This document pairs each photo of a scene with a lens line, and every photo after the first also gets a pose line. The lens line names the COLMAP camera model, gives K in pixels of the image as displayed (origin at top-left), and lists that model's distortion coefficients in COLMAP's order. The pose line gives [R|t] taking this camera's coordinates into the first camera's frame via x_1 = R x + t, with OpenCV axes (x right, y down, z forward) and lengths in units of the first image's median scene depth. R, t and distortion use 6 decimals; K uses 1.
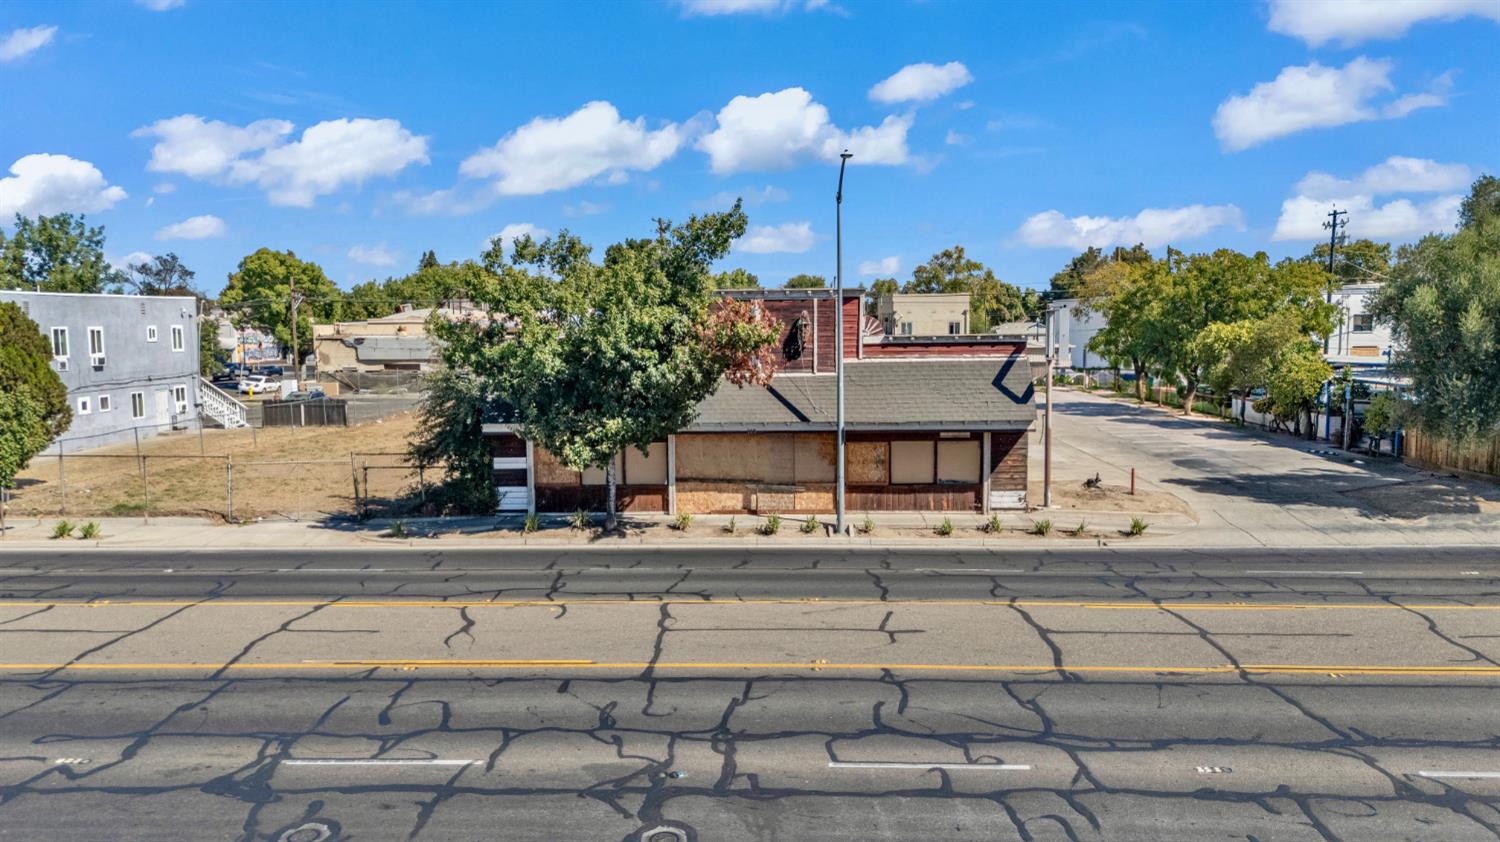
lens RADIAL K [[1101.1, 0, 750.0], [0, 1101.1, 421.0], [0, 0, 1]] dist [0.072934, -0.074795]
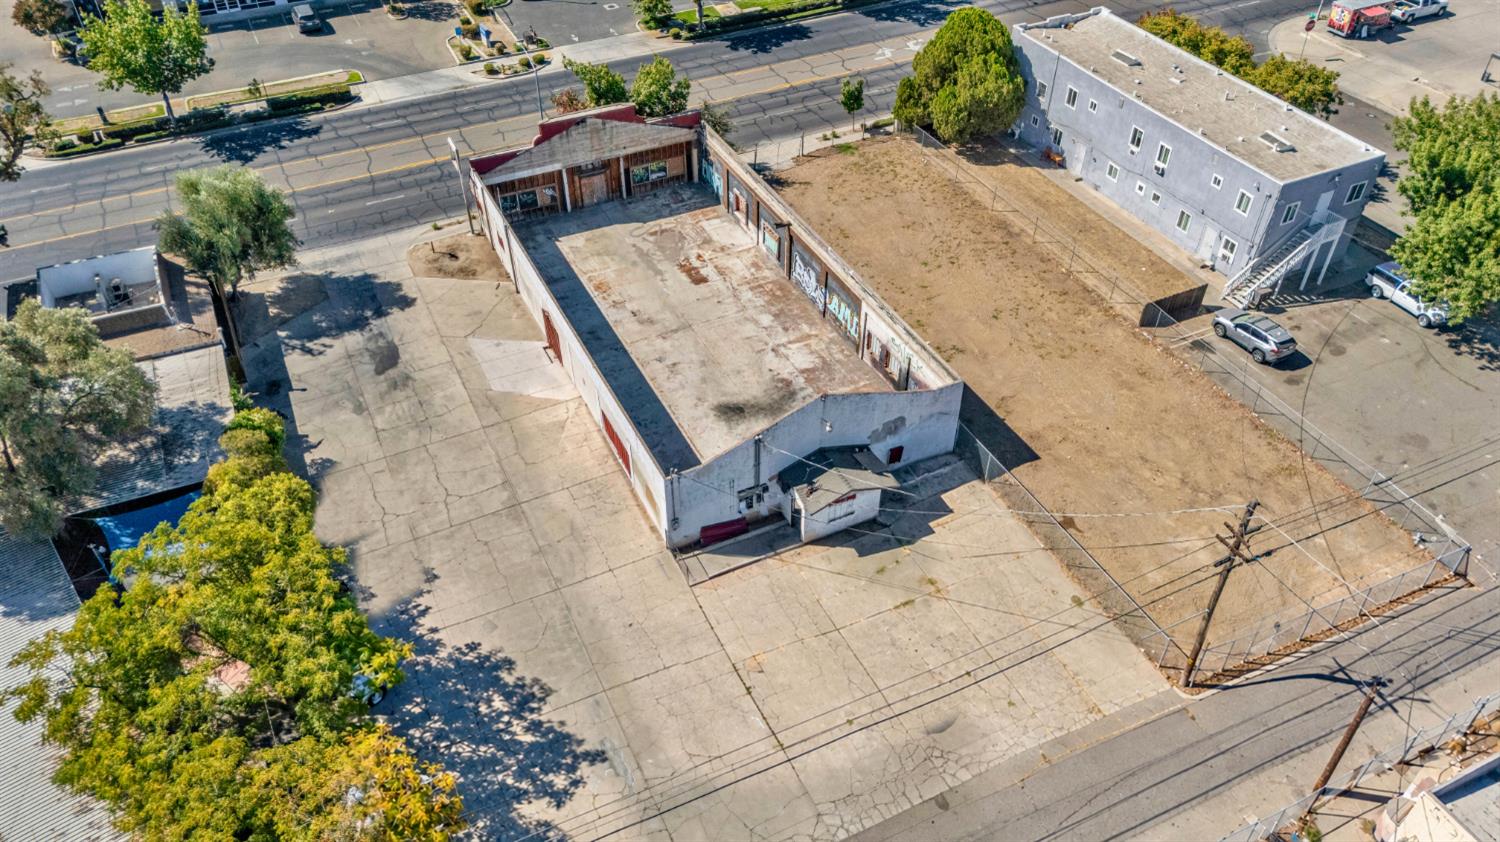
lens RADIAL K [[1095.2, 0, 750.0], [0, 1095.2, 421.0], [0, 0, 1]] dist [0.082800, -0.092746]
pose [[-0.879187, 0.323211, -0.350093, 0.697516], [-0.031464, 0.693768, 0.719511, -1.309525], [0.475437, 0.643600, -0.599782, 2.925737]]
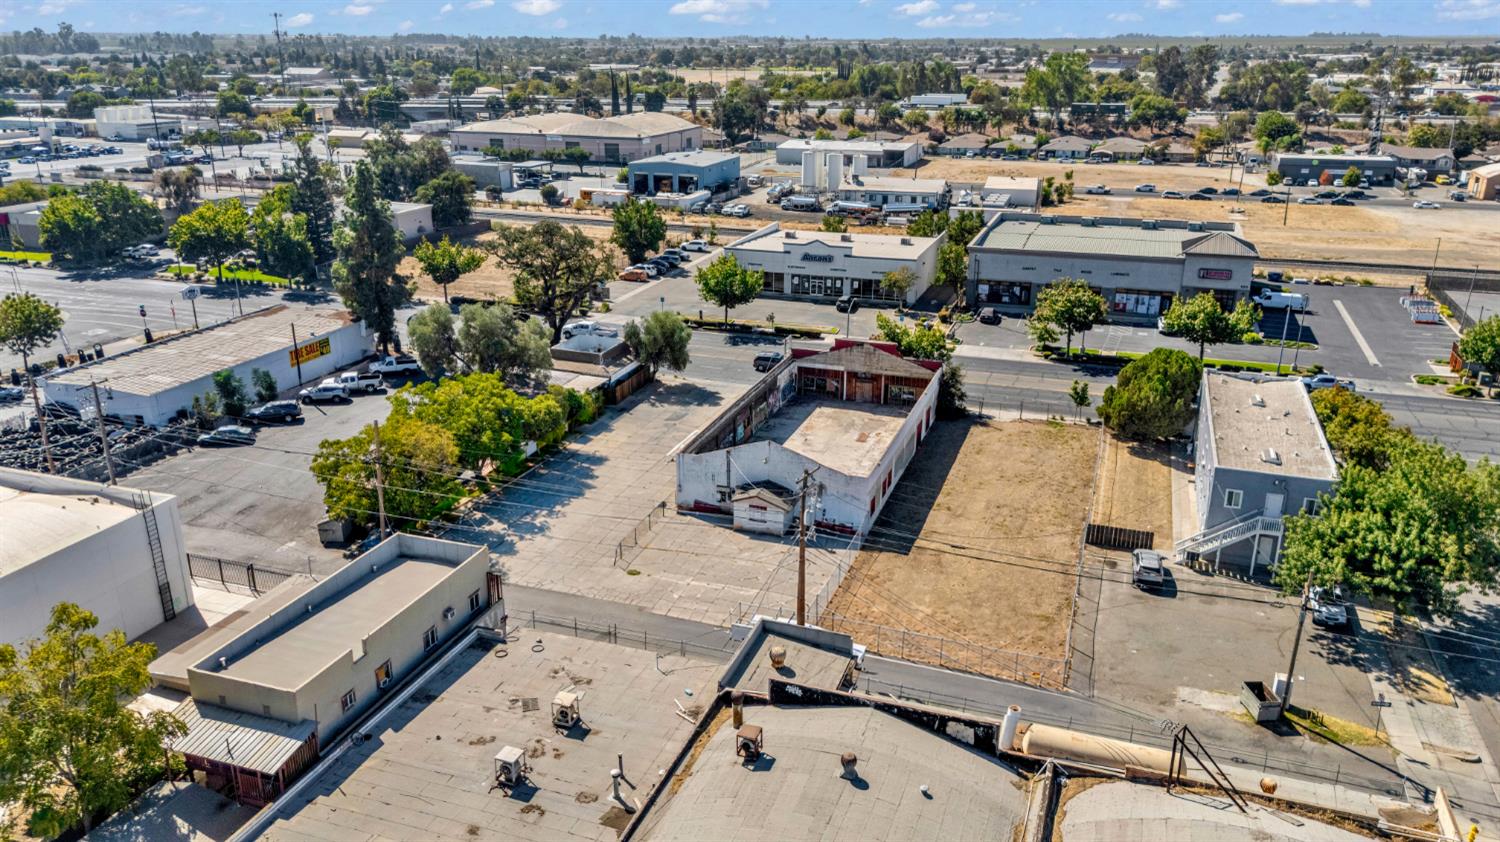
lens RADIAL K [[1097.1, 0, 750.0], [0, 1097.1, 421.0], [0, 0, 1]] dist [0.084314, -0.107174]
pose [[-0.956767, -0.087368, 0.277422, -0.645904], [0.034692, 0.912729, 0.407090, -1.344625], [-0.288778, 0.399115, -0.870238, 4.327293]]
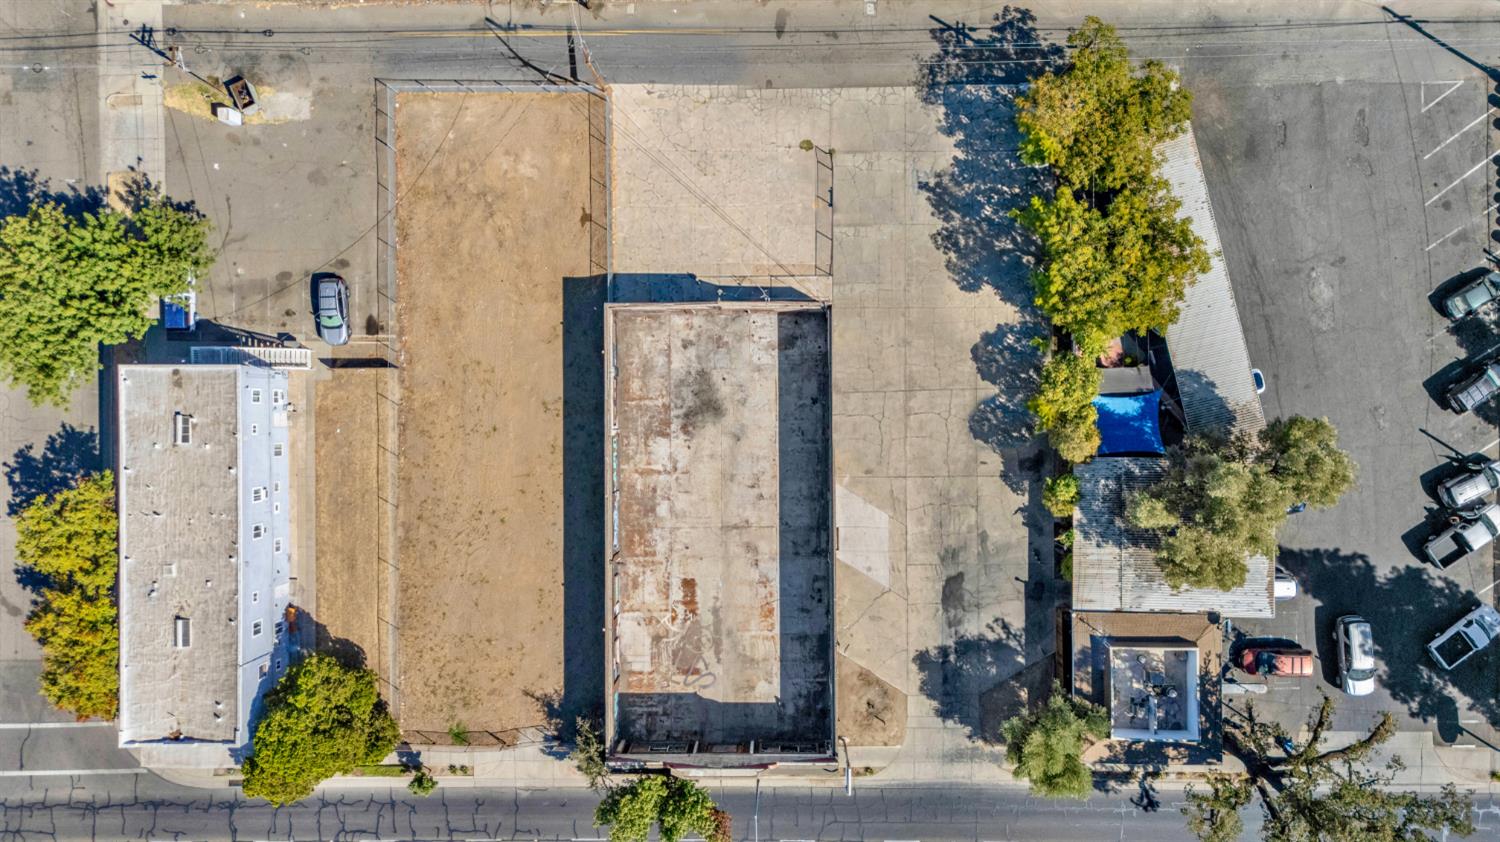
lens RADIAL K [[1084.8, 0, 746.3], [0, 1084.8, 427.3], [0, 0, 1]] dist [0.079211, -0.077337]
pose [[0.998730, -0.048465, -0.013780, 0.124380], [0.018235, 0.092704, 0.995527, -2.470586], [-0.046970, -0.994514, 0.093470, 1.524648]]
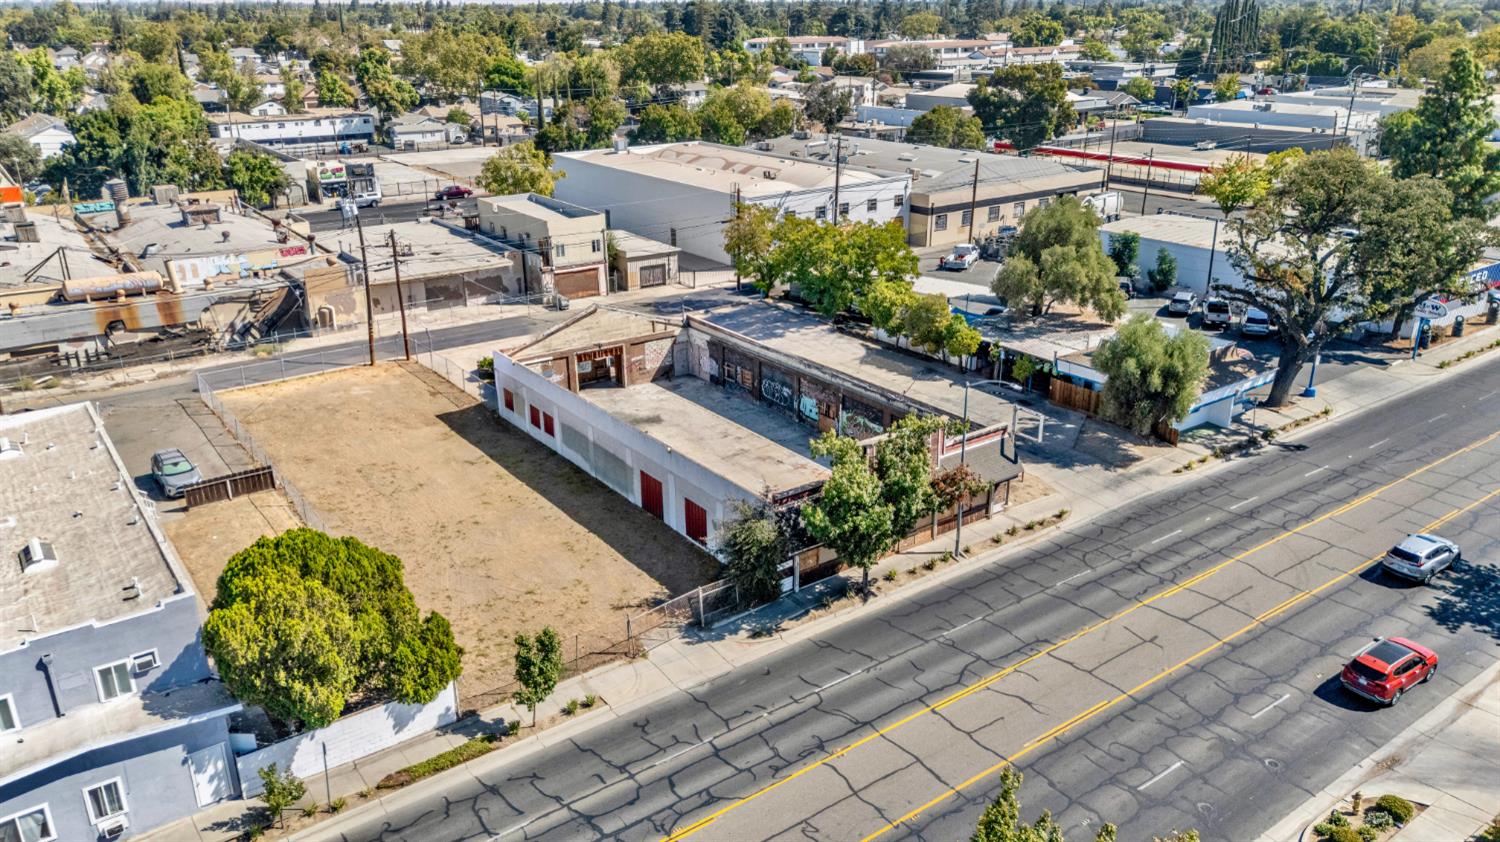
lens RADIAL K [[1091.8, 0, 747.1], [0, 1091.8, 423.6], [0, 0, 1]] dist [0.092176, -0.087504]
pose [[0.782857, -0.219036, 0.582373, -1.185099], [0.056829, 0.957246, 0.283637, -0.634955], [-0.619601, -0.188951, 0.761835, -0.134769]]
